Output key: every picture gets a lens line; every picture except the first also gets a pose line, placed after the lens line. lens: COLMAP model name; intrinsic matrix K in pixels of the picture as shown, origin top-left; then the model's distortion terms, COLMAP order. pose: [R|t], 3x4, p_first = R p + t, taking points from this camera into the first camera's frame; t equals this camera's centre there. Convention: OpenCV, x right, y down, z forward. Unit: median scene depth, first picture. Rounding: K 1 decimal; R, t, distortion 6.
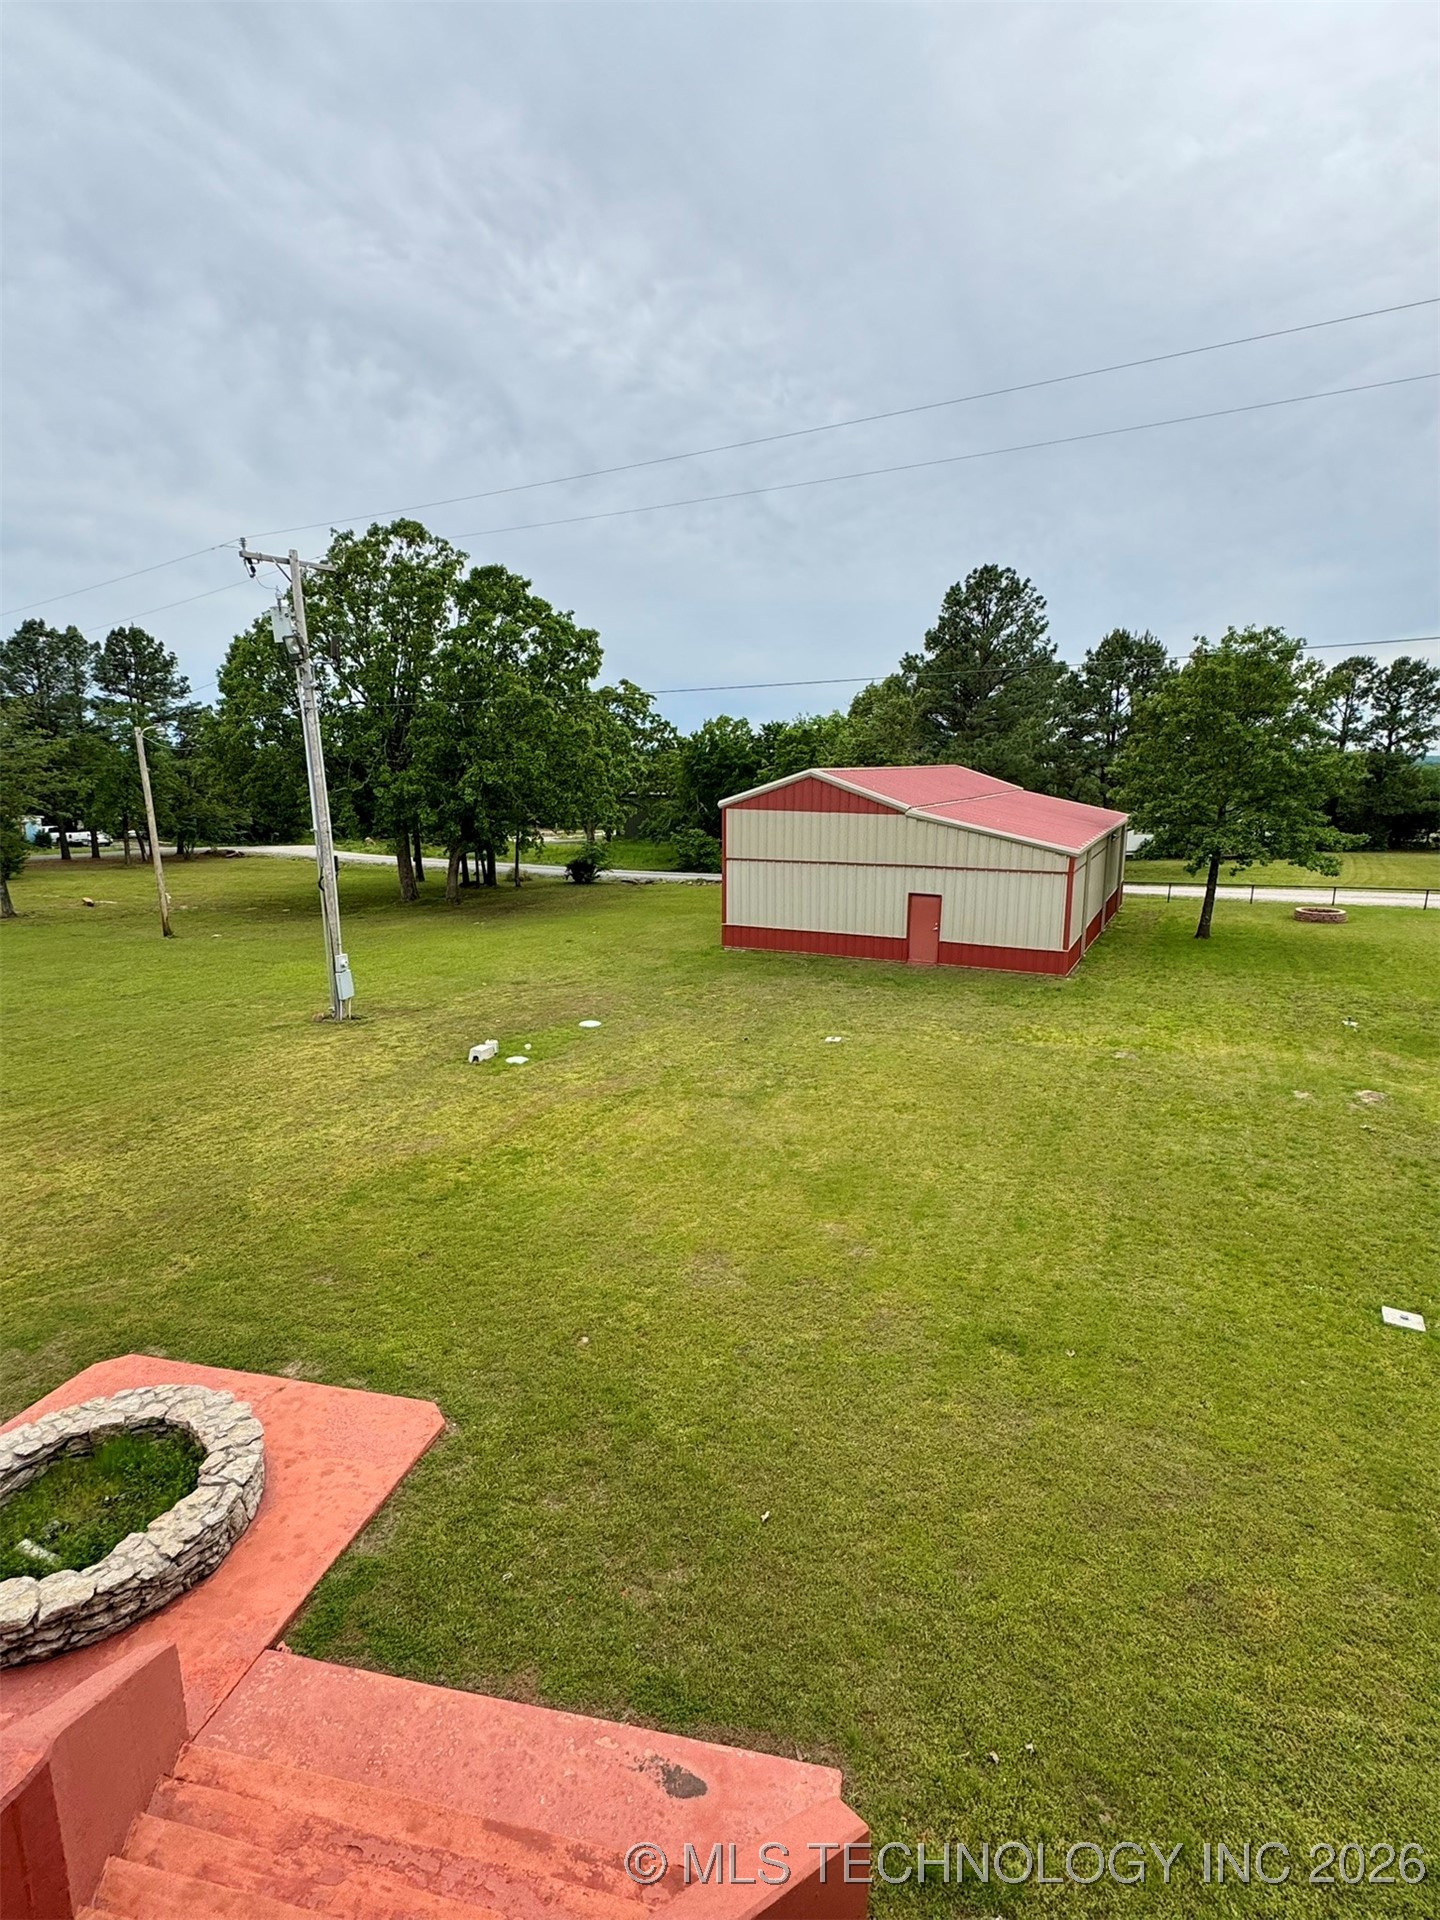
lens RADIAL K [[938.5, 0, 722.8], [0, 938.5, 958.5], [0, 0, 1]] dist [-0.005712, 0.000588]
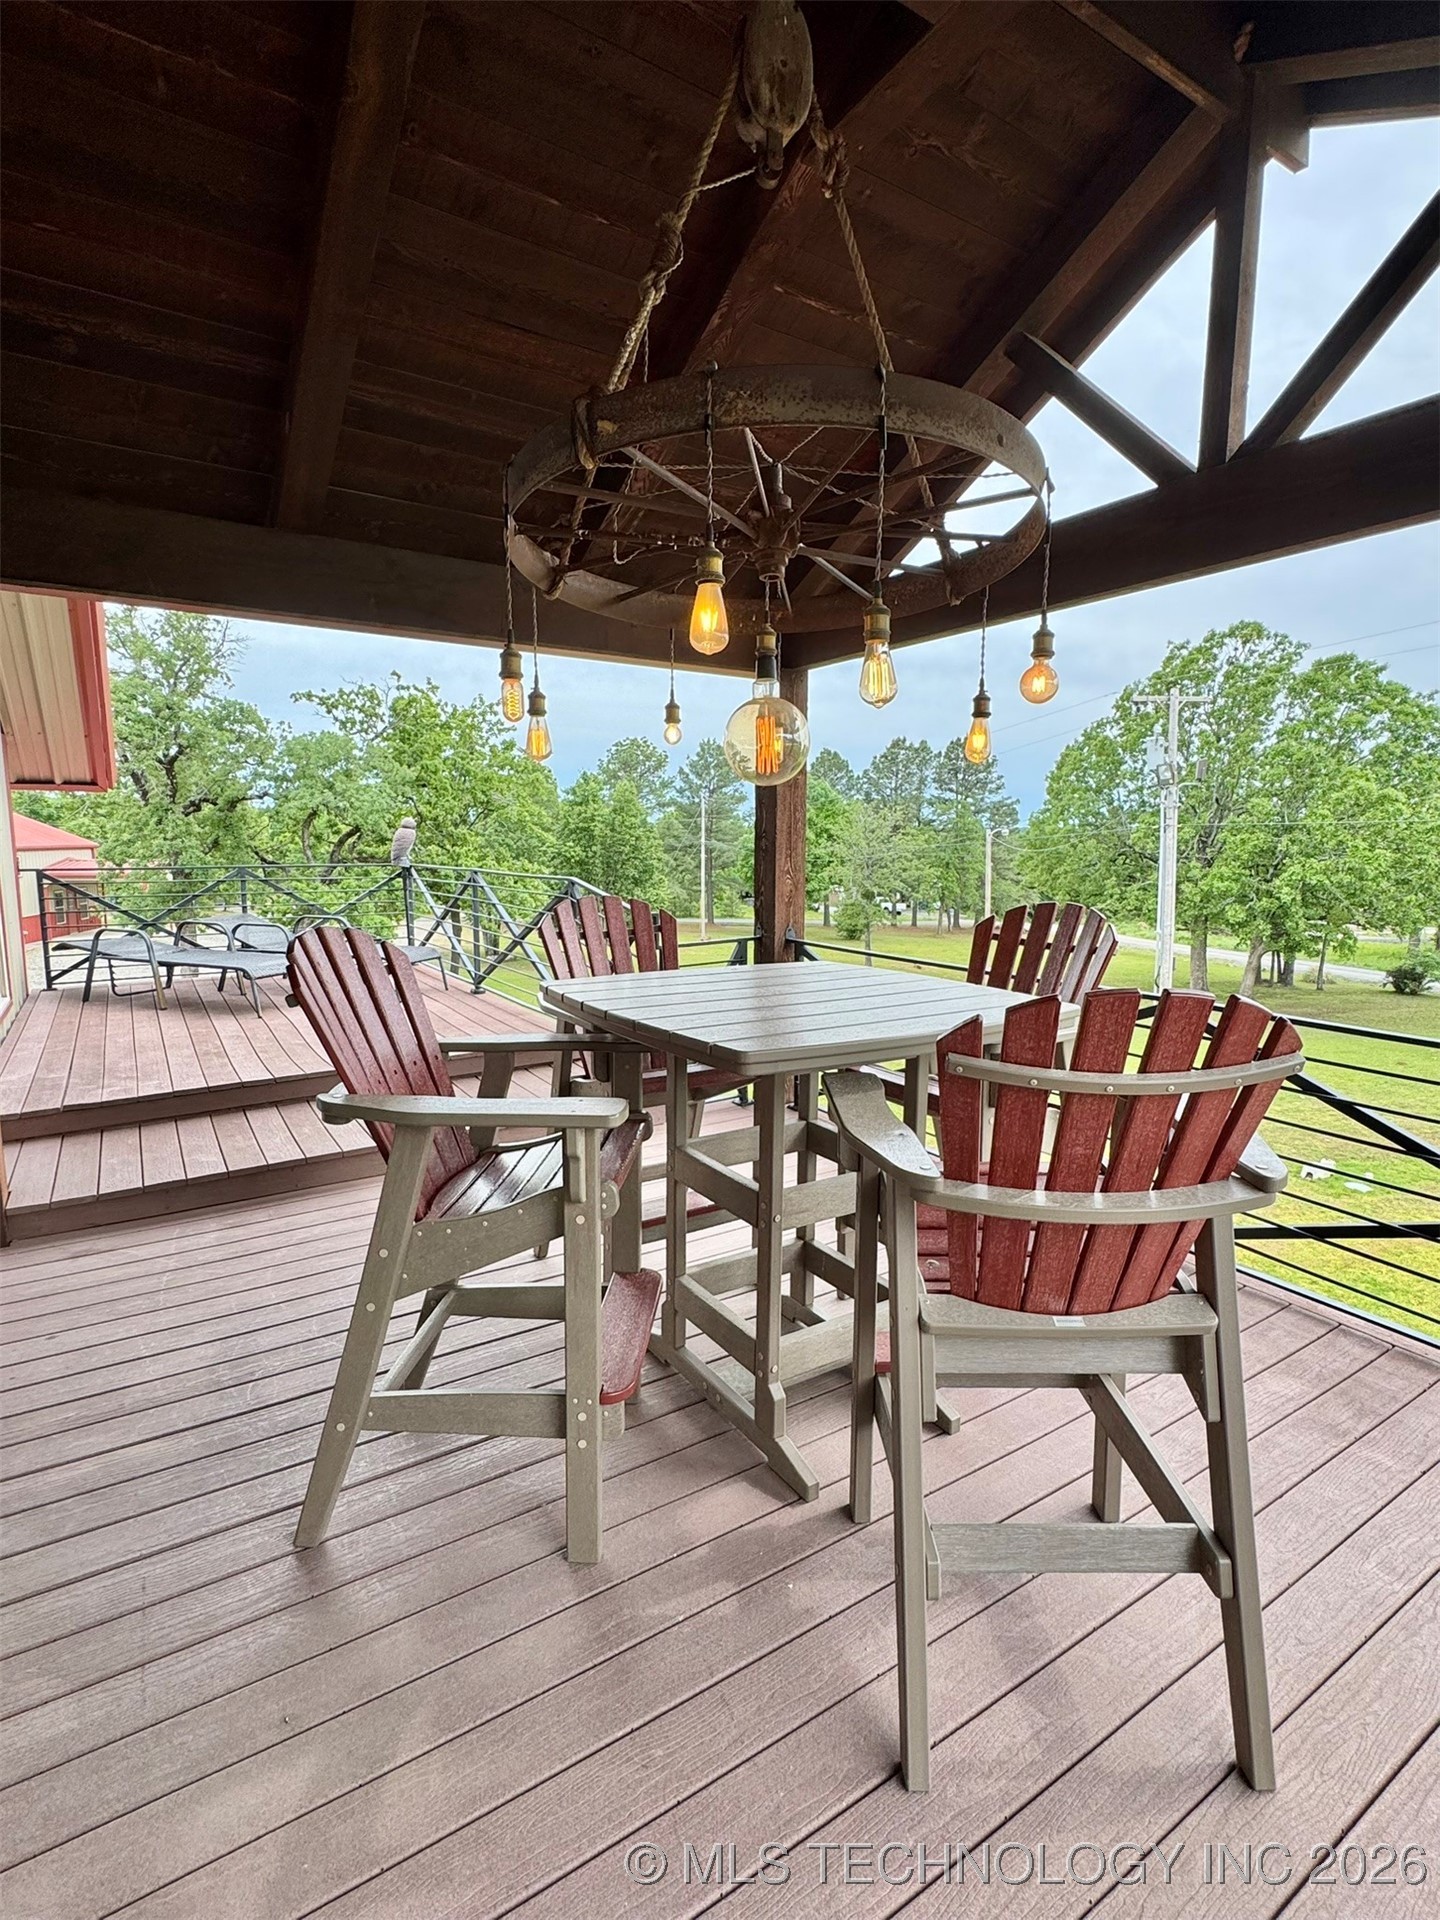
lens RADIAL K [[938.5, 0, 721.6], [0, 938.5, 954.0], [0, 0, 1]] dist [-0.005712, 0.000588]
pose [[0.723035, 0.083623, -0.685732, -0.023066], [-0.141540, 0.989520, -0.028571, -0.003536], [0.676156, 0.117717, 0.727293, -0.074235]]
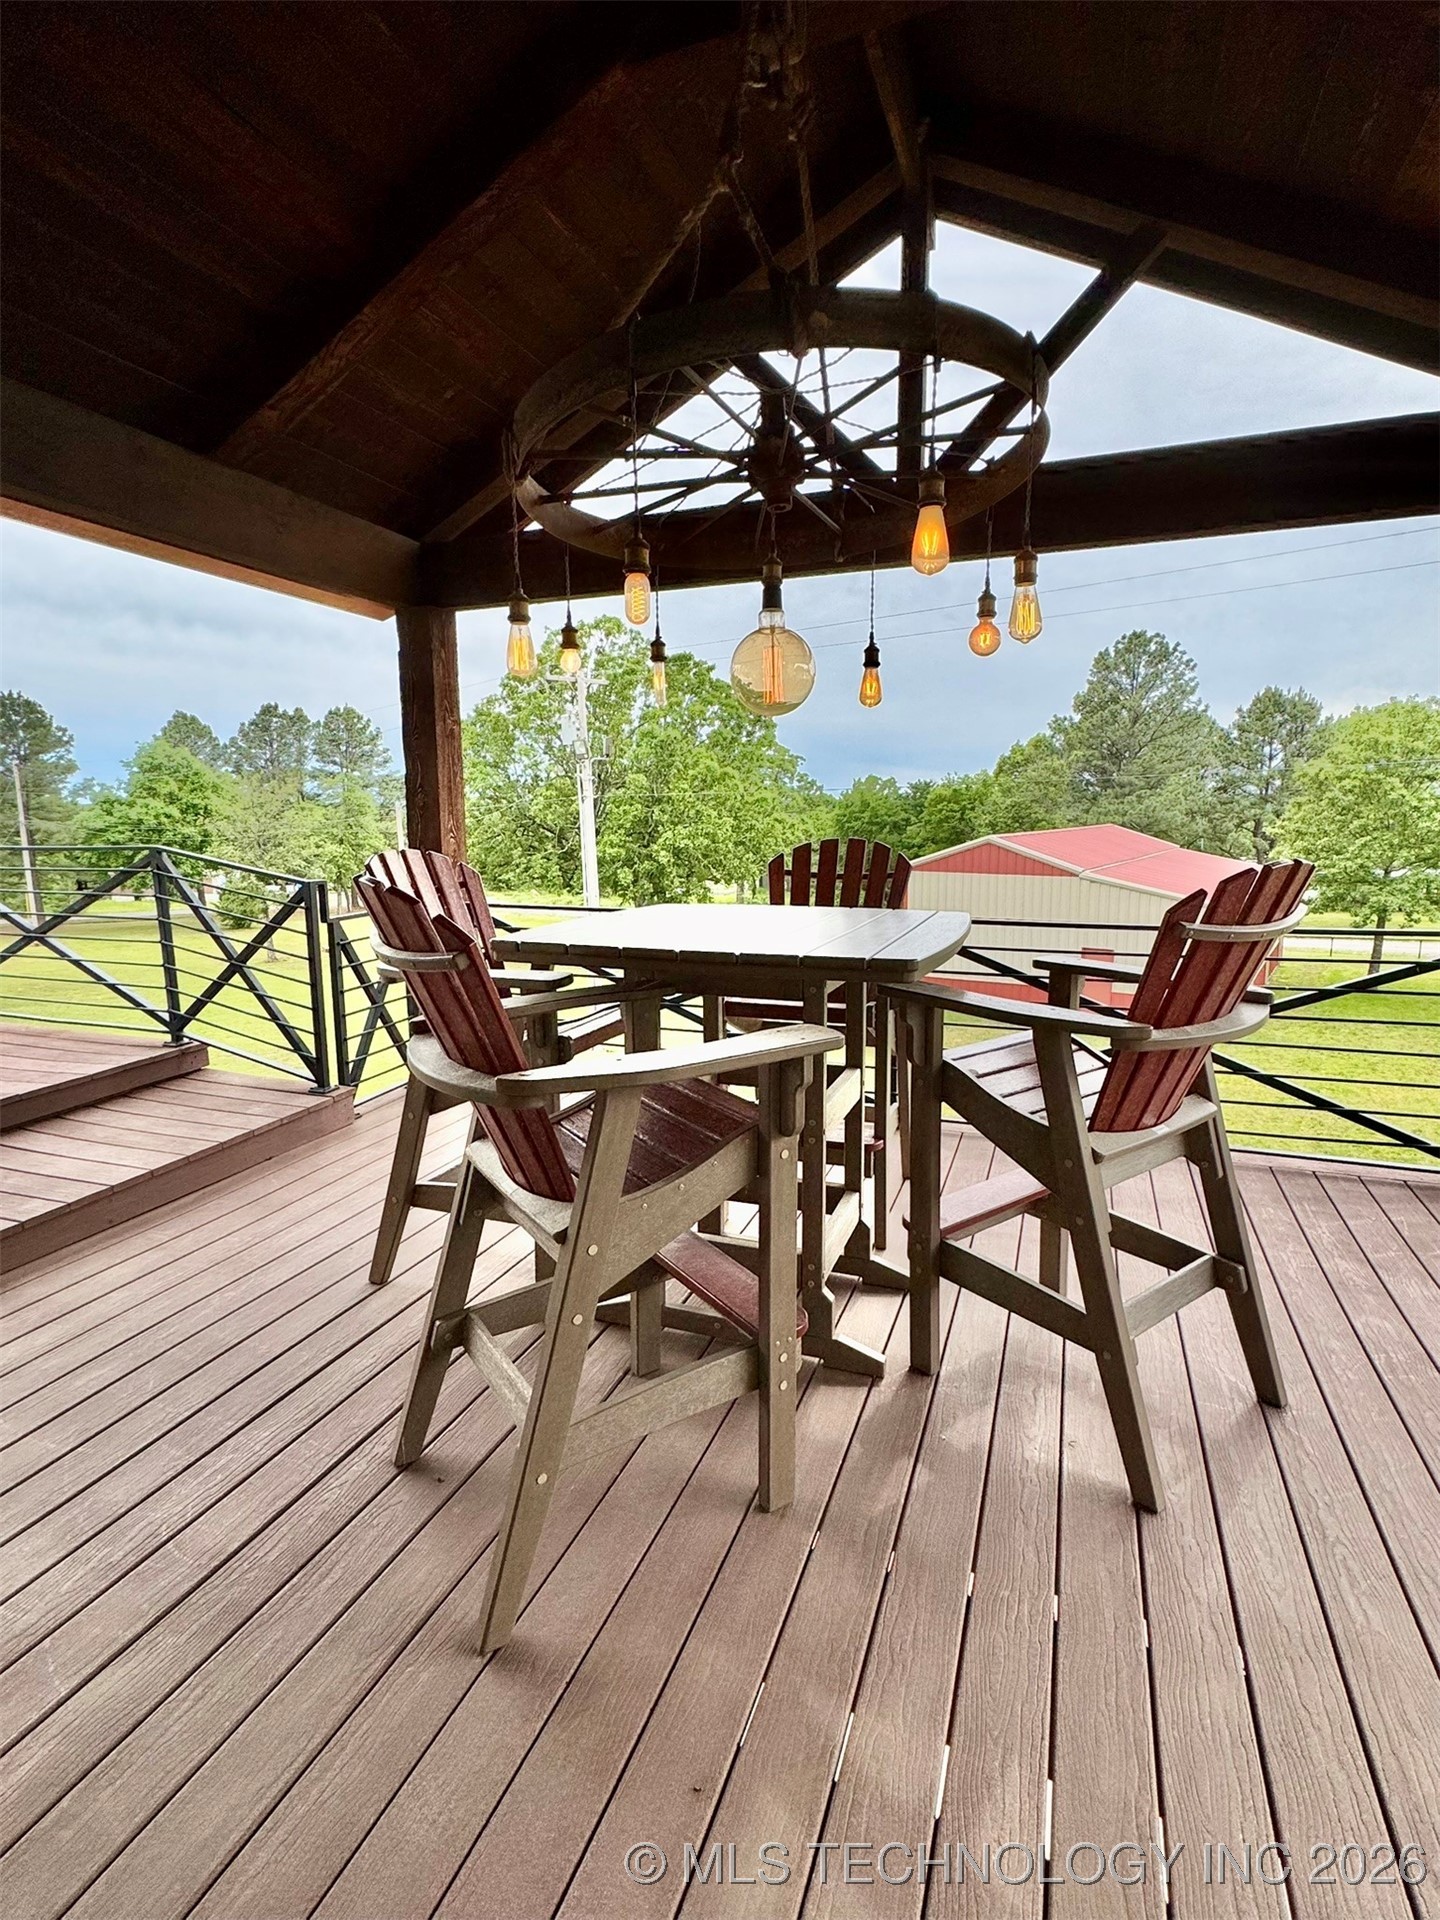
lens RADIAL K [[938.5, 0, 723.0], [0, 938.5, 956.4], [0, 0, 1]] dist [-0.005712, 0.000588]
pose [[0.992305, 0.007277, -0.123603, -0.053267], [-0.013746, 0.998575, -0.051563, 0.001579], [0.123051, 0.052865, 0.990991, -0.087567]]
